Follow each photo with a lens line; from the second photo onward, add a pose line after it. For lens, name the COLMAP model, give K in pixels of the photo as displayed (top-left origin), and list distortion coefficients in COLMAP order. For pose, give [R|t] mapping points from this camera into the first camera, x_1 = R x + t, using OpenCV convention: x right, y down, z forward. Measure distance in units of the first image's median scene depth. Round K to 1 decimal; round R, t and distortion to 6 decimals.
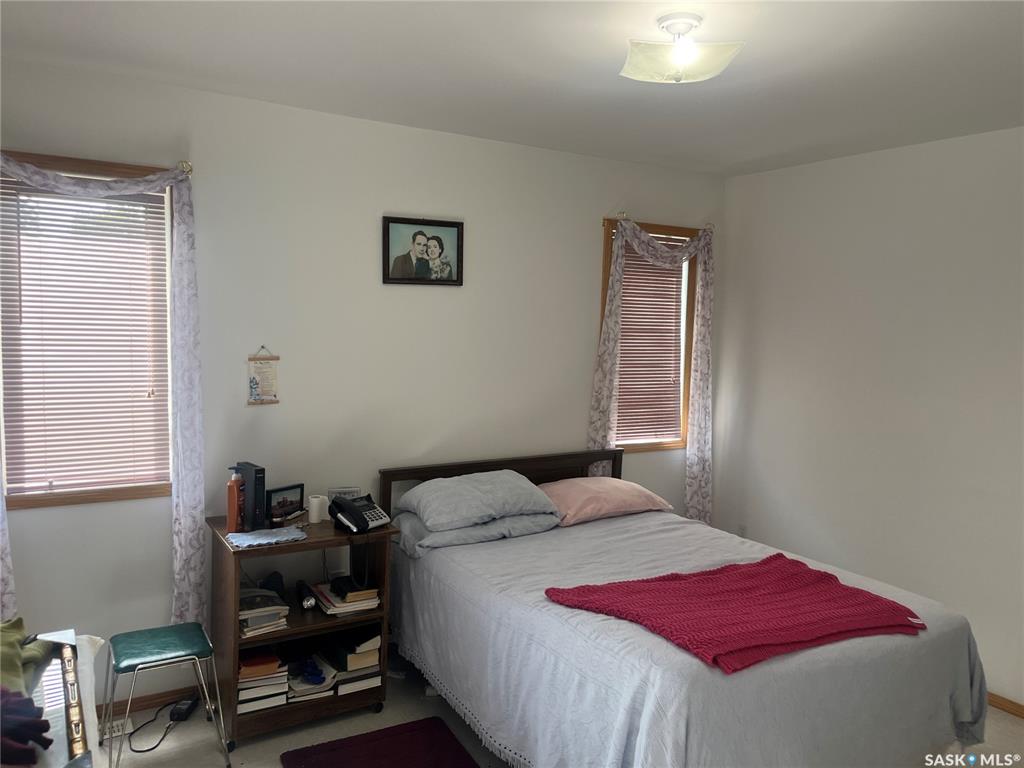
lens RADIAL K [[786.1, 0, 517.3], [0, 786.1, 382.9], [0, 0, 1]] dist [0.082778, -0.092123]
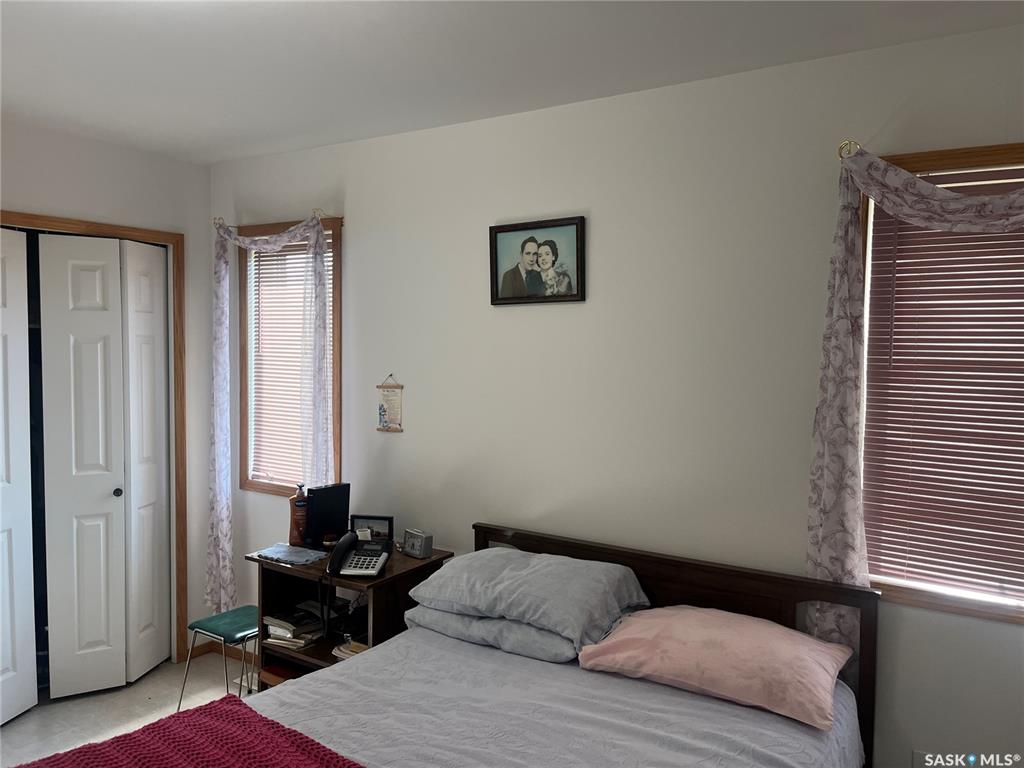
lens RADIAL K [[786.1, 0, 513.3], [0, 786.1, 382.3], [0, 0, 1]] dist [0.082778, -0.092123]
pose [[0.420433, 0.020766, -0.907086, 0.600408], [-0.083045, 0.996422, -0.015681, -0.030559], [0.903515, 0.081922, 0.420653, 0.655229]]
